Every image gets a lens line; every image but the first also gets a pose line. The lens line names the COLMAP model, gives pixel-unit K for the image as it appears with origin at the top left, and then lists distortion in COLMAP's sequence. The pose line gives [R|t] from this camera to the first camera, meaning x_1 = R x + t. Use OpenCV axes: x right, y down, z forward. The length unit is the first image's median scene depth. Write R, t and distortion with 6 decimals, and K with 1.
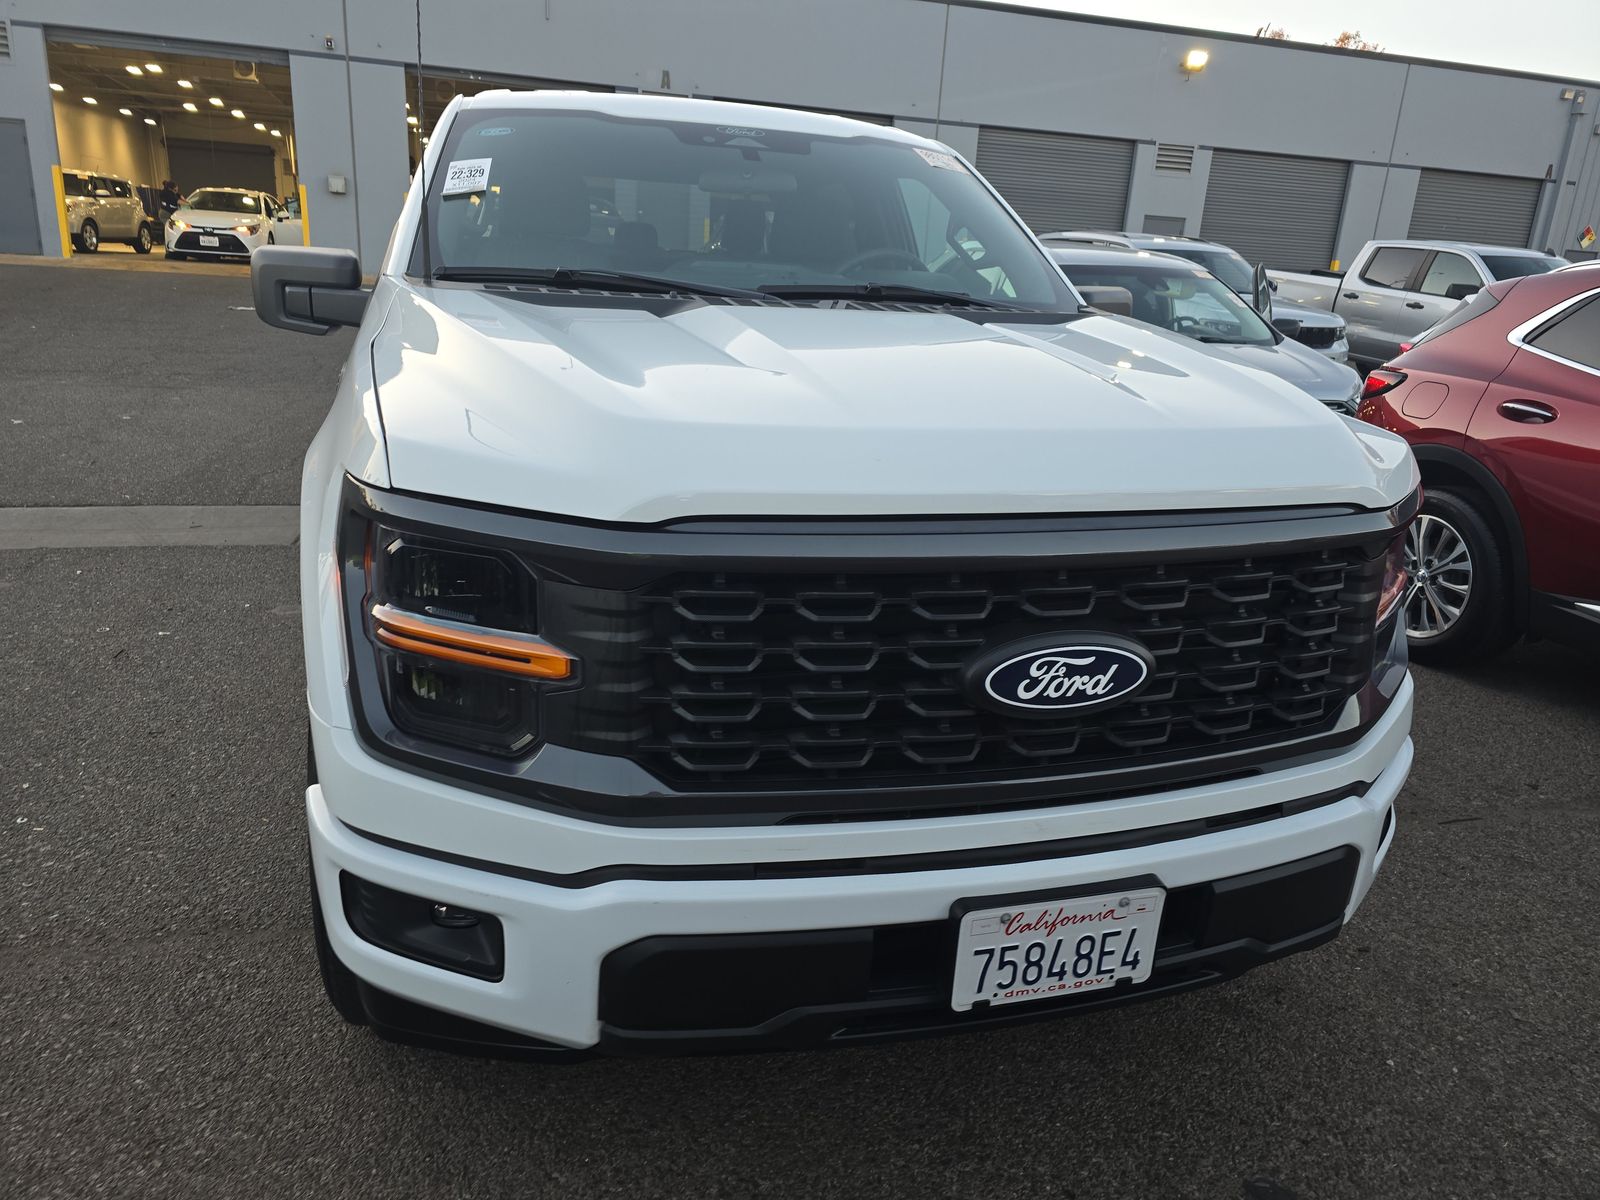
lens RADIAL K [[1070.5, 0, 806.2], [0, 1070.5, 603.2], [0, 0, 1]] dist [0.045573, -0.037241]
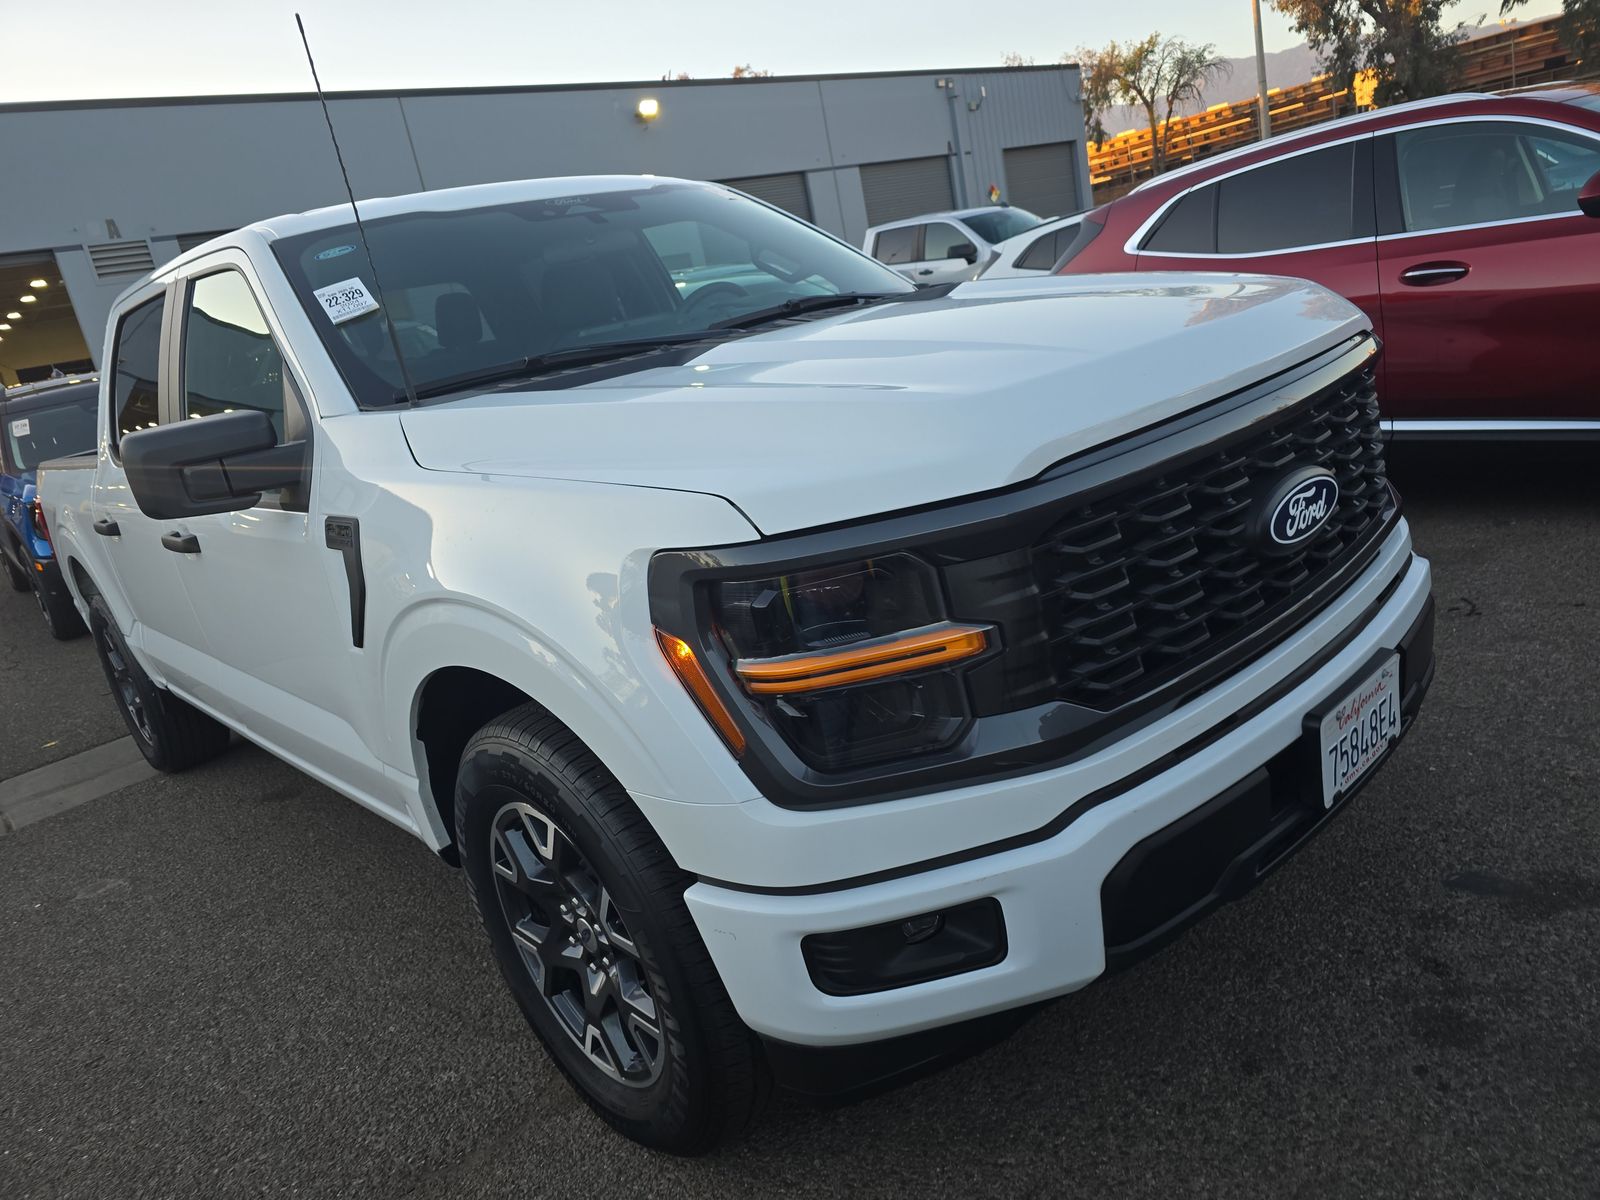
lens RADIAL K [[1070.5, 0, 806.2], [0, 1070.5, 603.2], [0, 0, 1]] dist [0.045573, -0.037241]
pose [[0.872488, -0.337498, 0.353356, -0.674886], [0.355971, 0.934399, 0.013520, -0.046023], [-0.334739, 0.113989, 0.935391, 0.063094]]
